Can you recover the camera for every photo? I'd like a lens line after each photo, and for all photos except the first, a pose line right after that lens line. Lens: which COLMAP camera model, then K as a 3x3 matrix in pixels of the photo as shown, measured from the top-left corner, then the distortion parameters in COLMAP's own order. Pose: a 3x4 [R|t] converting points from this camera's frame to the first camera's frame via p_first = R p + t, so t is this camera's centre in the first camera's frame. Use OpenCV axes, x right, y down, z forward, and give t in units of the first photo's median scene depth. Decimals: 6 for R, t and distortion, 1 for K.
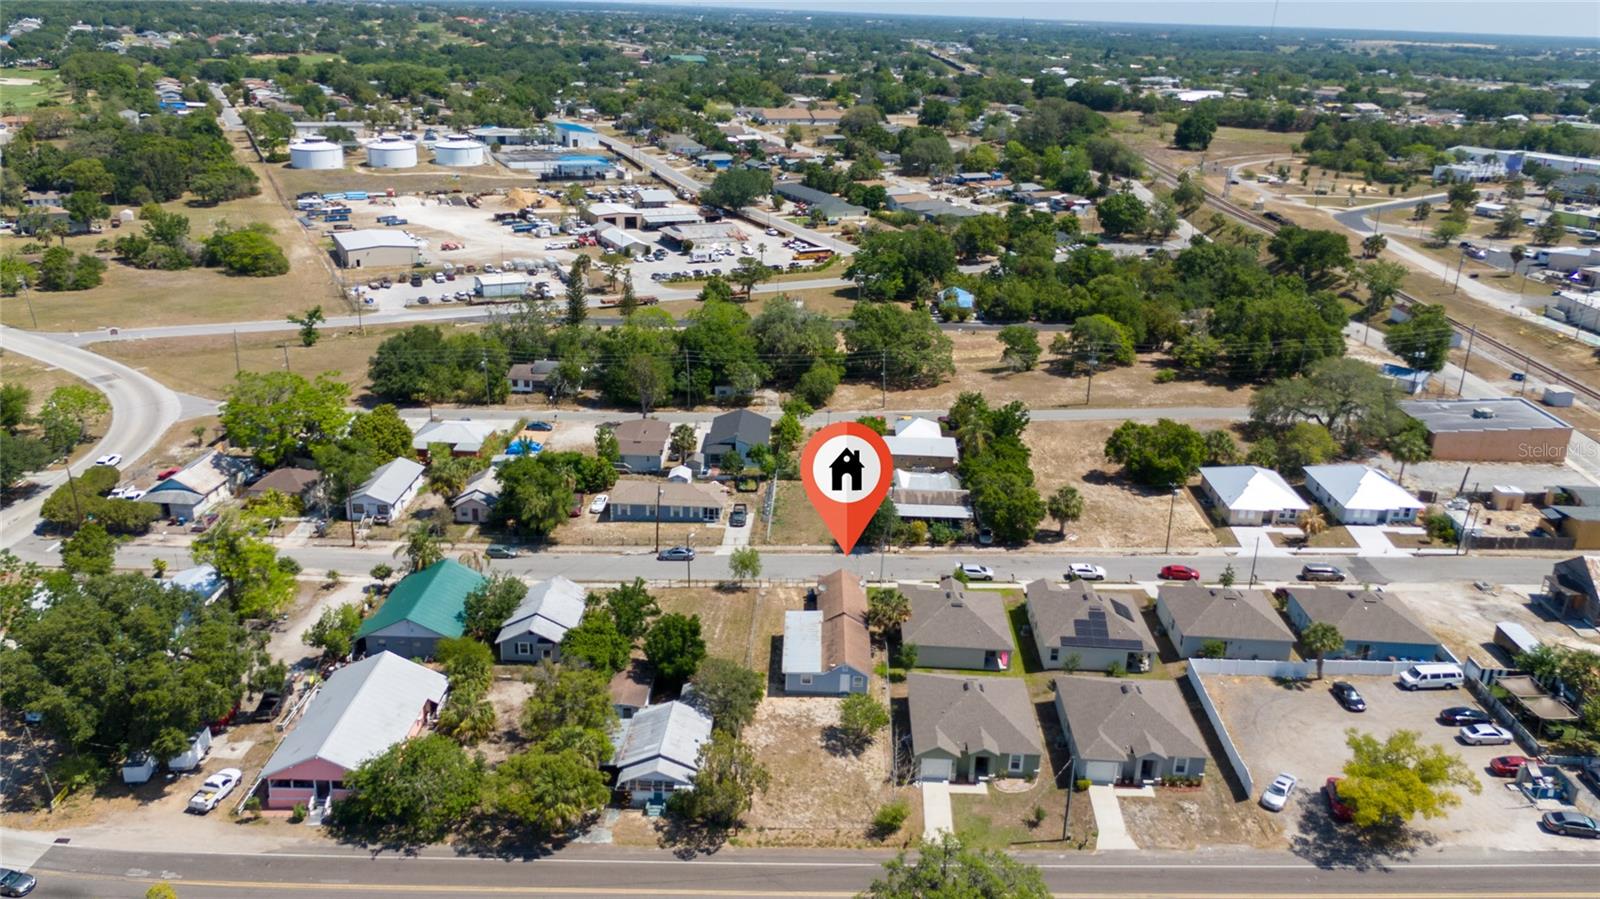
lens RADIAL K [[1165.5, 0, 804.6], [0, 1165.5, 456.7], [0, 0, 1]] dist [0.104097, -0.113179]
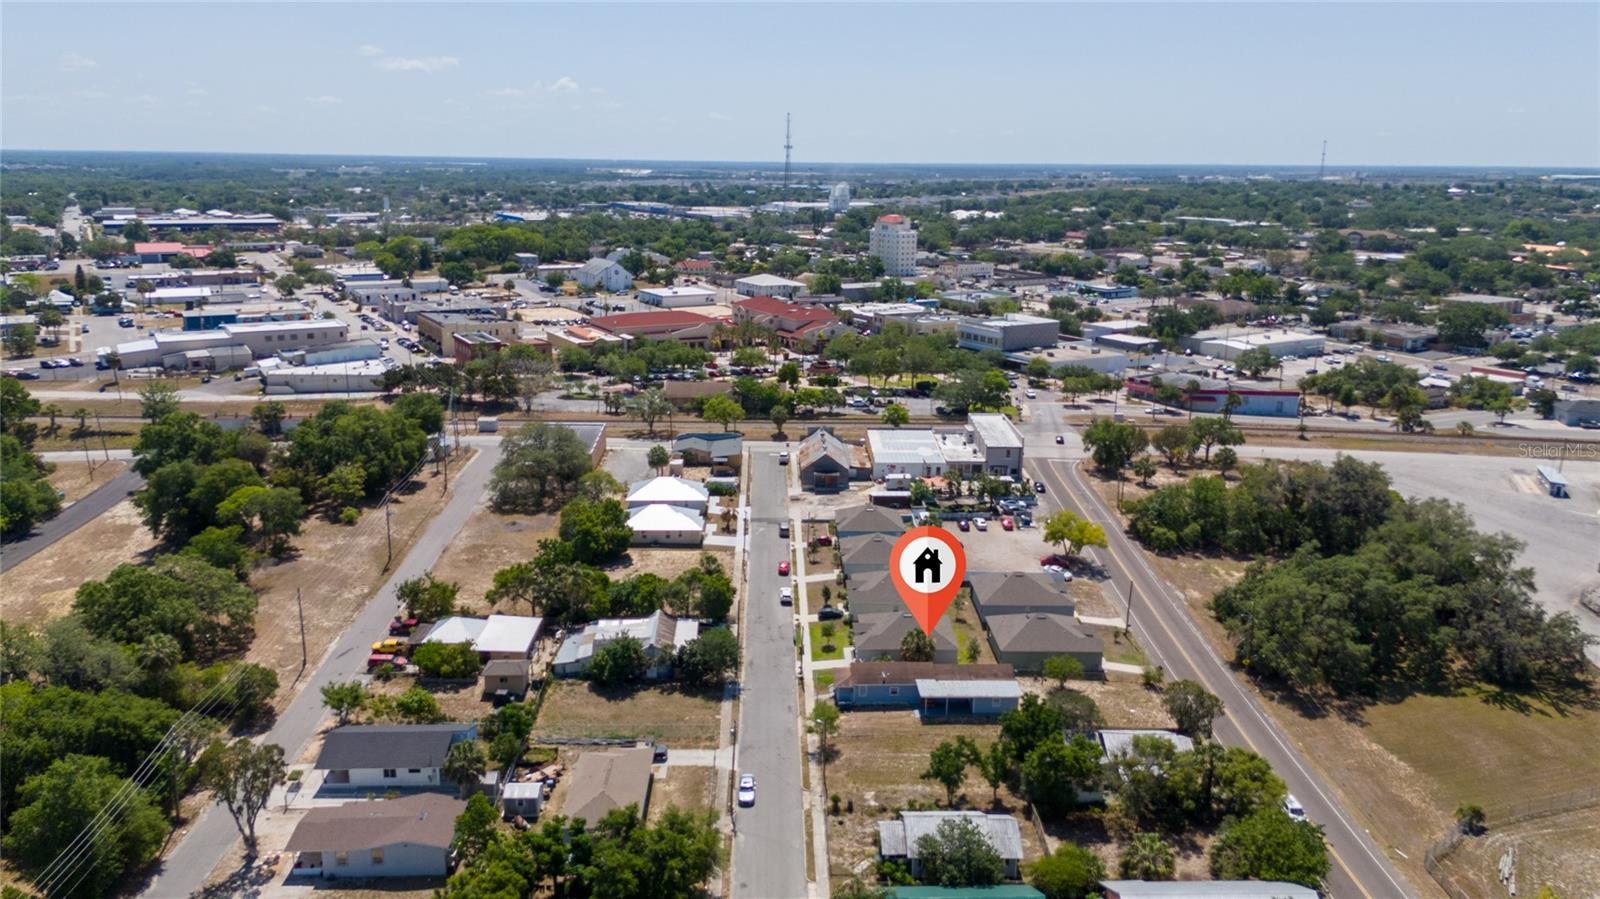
lens RADIAL K [[1165.5, 0, 804.6], [0, 1165.5, 456.7], [0, 0, 1]] dist [0.104097, -0.113179]
pose [[-0.055991, -0.283699, 0.957277, -1.058217], [0.344816, 0.894294, 0.285201, -0.444333], [-0.936999, 0.346053, 0.047751, 1.032878]]
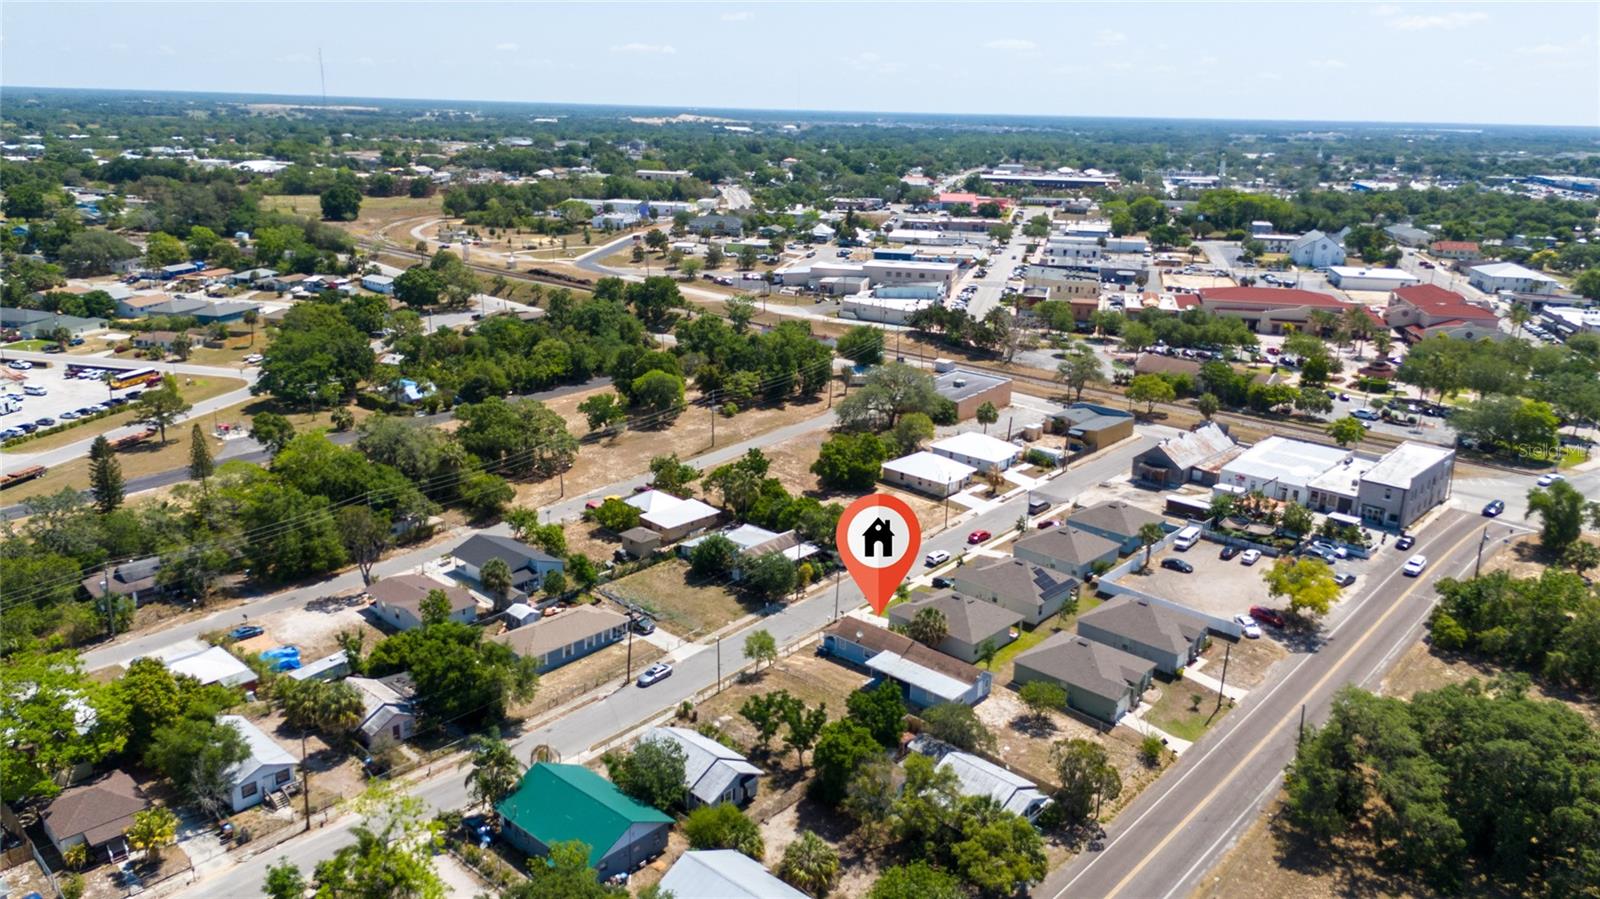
lens RADIAL K [[1165.5, 0, 804.6], [0, 1165.5, 456.7], [0, 0, 1]] dist [0.104097, -0.113179]
pose [[0.657054, -0.236539, 0.715772, -0.823256], [0.269830, 0.960384, 0.069681, -0.147104], [-0.703898, 0.147352, 0.694849, 0.280395]]
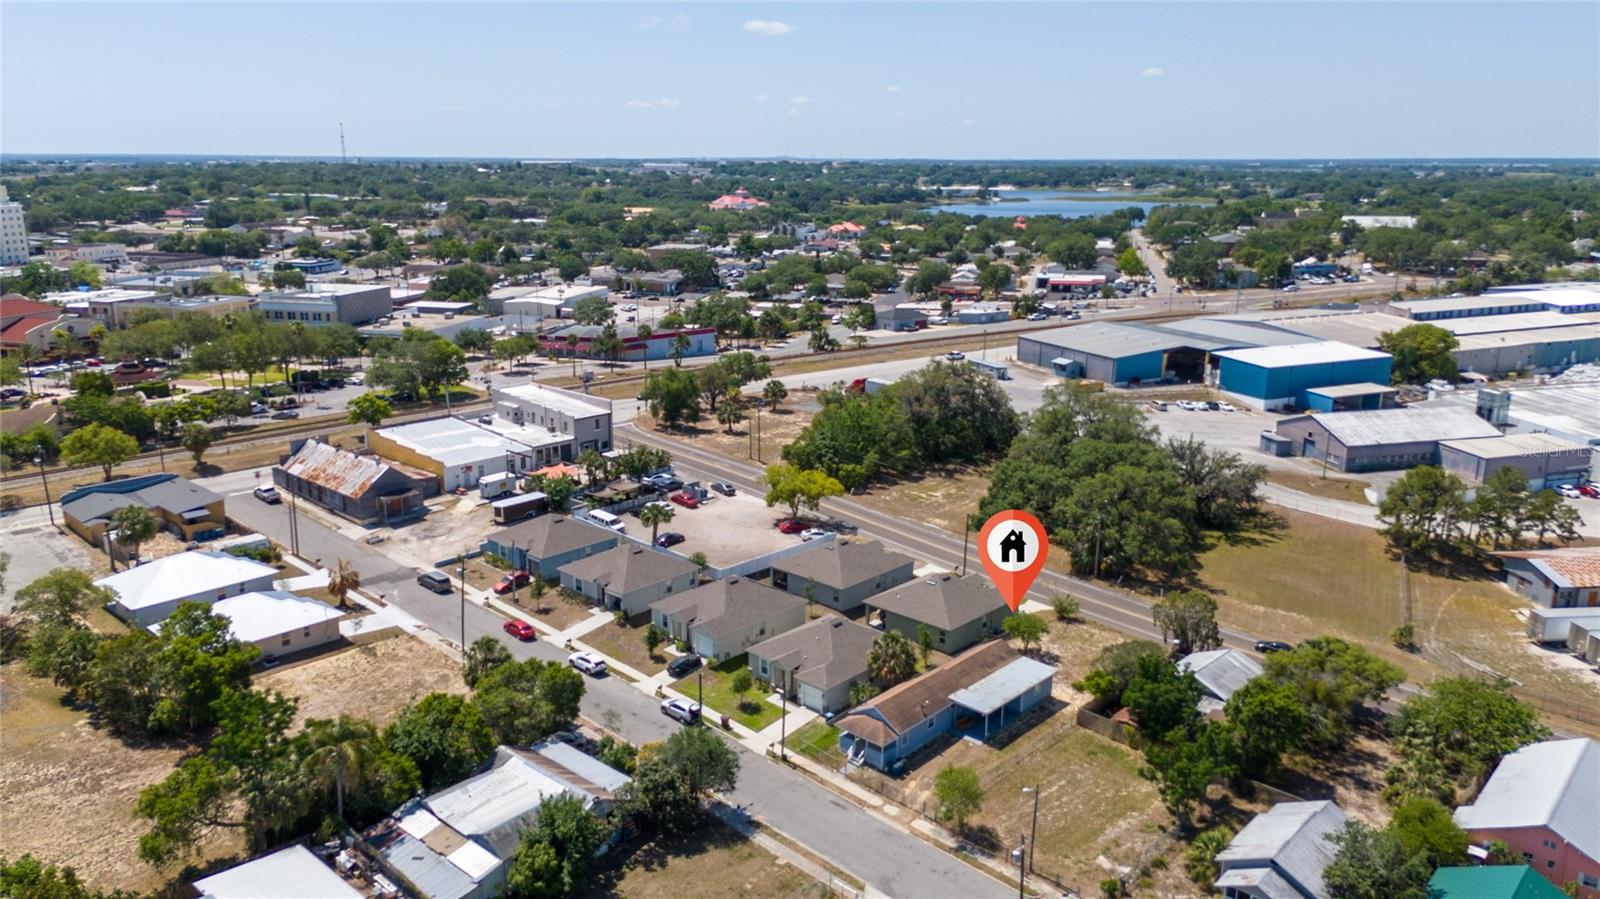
lens RADIAL K [[1165.5, 0, 804.6], [0, 1165.5, 456.7], [0, 0, 1]] dist [0.104097, -0.113179]
pose [[-0.754910, -0.200534, 0.624418, -0.410223], [0.205679, 0.831679, 0.515759, -0.478407], [-0.622742, 0.517781, -0.586597, 1.546286]]
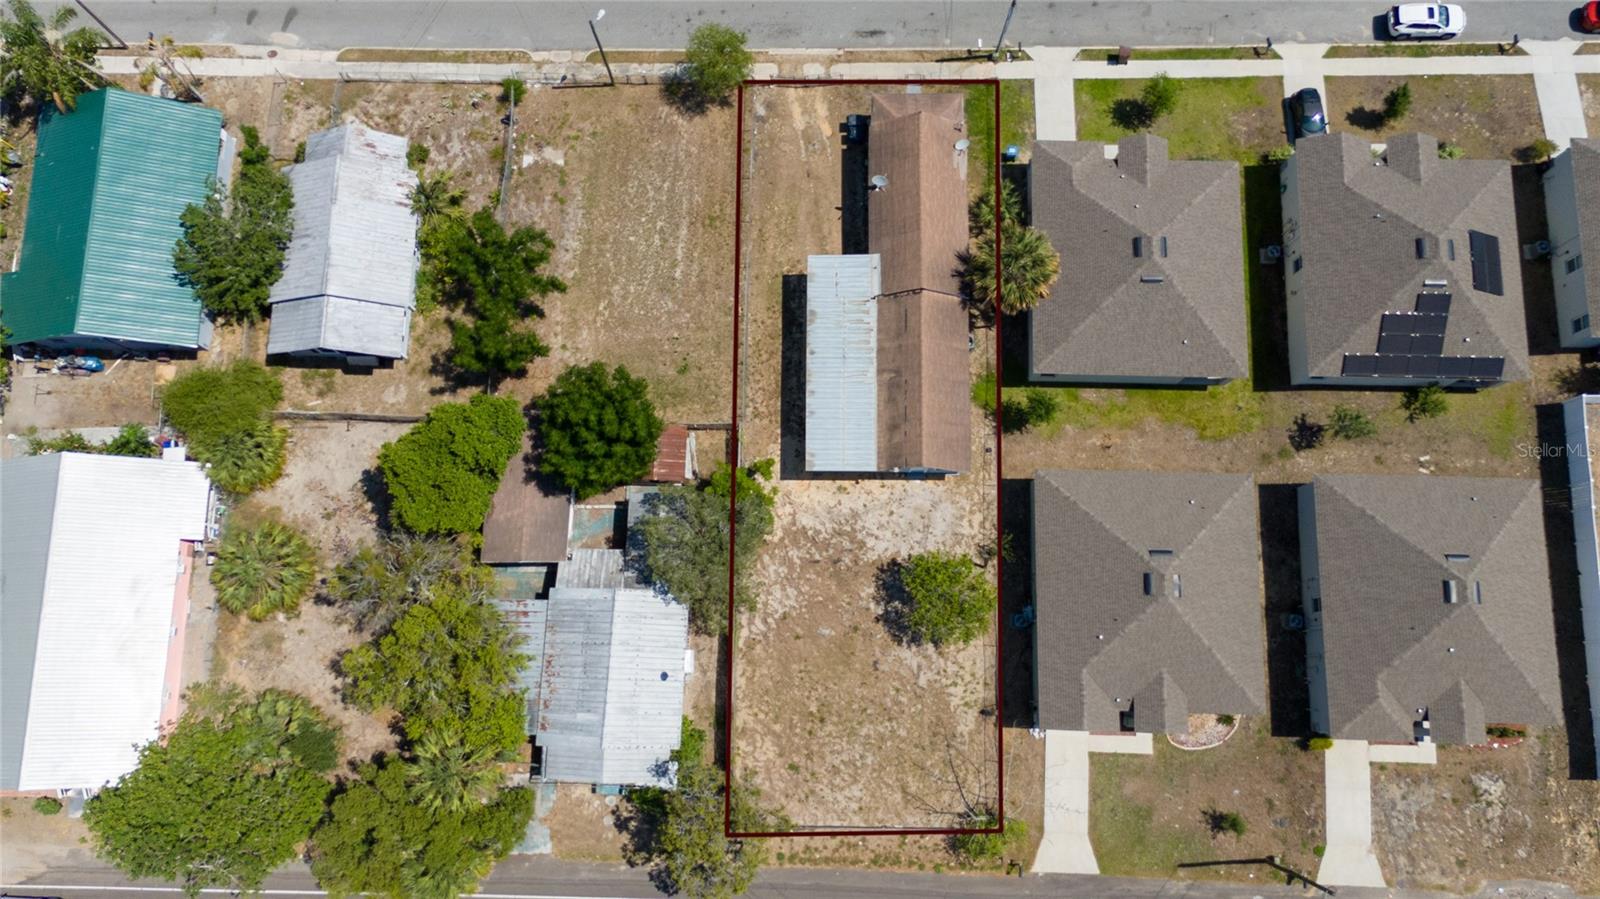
lens RADIAL K [[1165.5, 0, 804.6], [0, 1165.5, 456.7], [0, 0, 1]] dist [0.104097, -0.113179]
pose [[0.999423, -0.011657, -0.031899, -0.002063], [0.033177, 0.535934, 0.843608, -0.270379], [0.007262, -0.844179, 0.536011, 0.688767]]
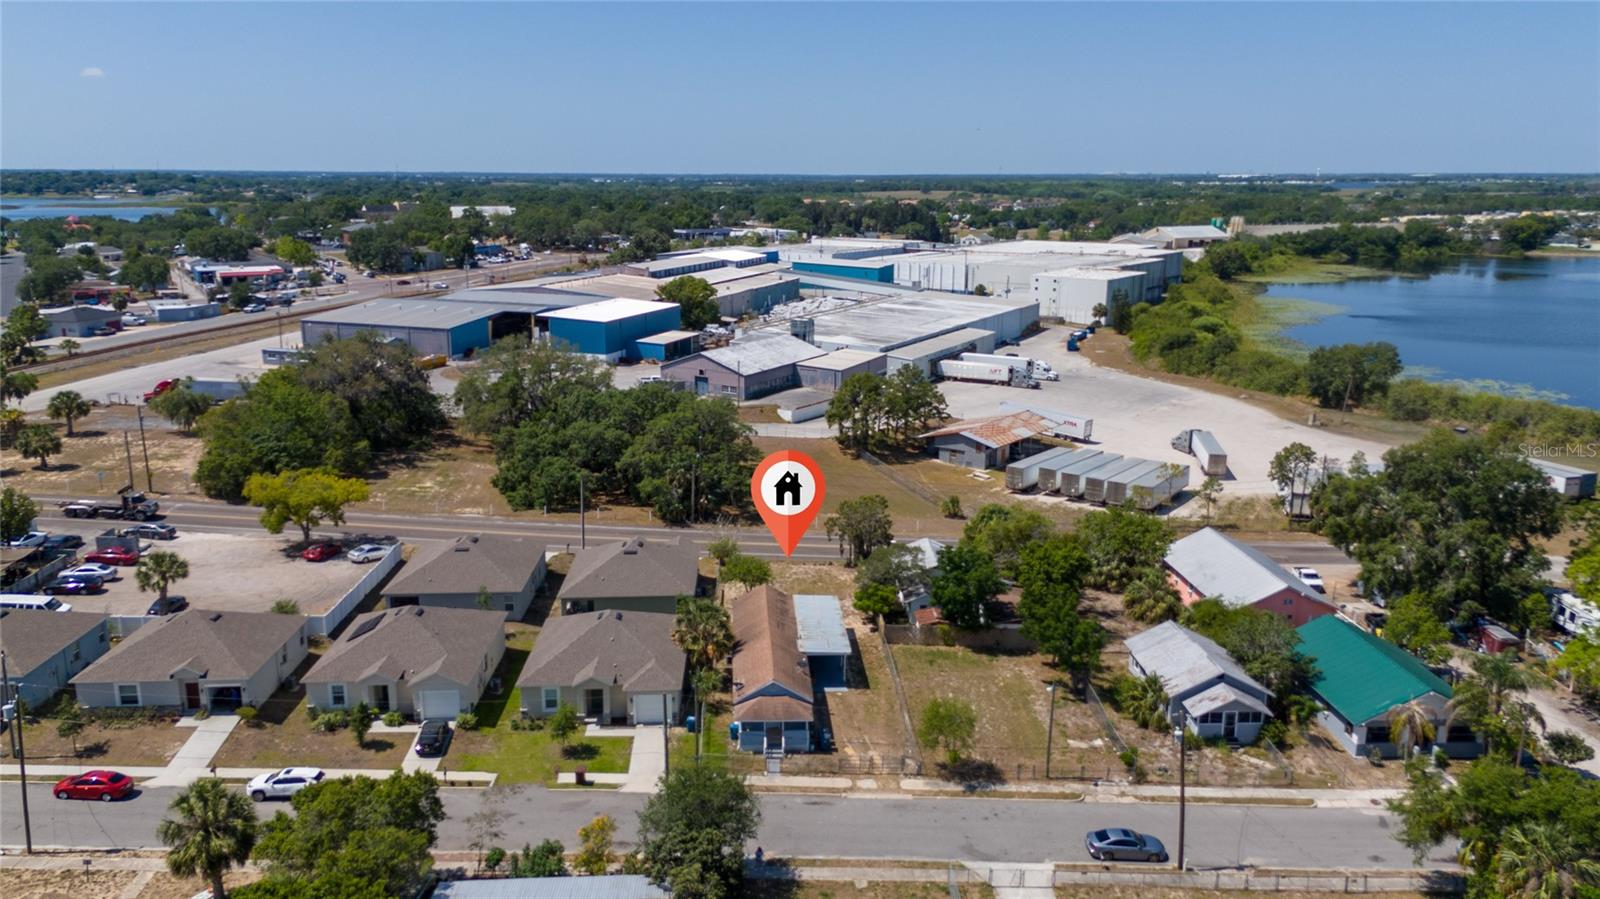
lens RADIAL K [[1165.5, 0, 804.6], [0, 1165.5, 456.7], [0, 0, 1]] dist [0.104097, -0.113179]
pose [[-0.996378, -0.020120, -0.082620, 0.076443], [-0.063444, 0.822829, 0.564736, -0.377840], [0.056619, 0.567932, -0.821126, 1.598225]]
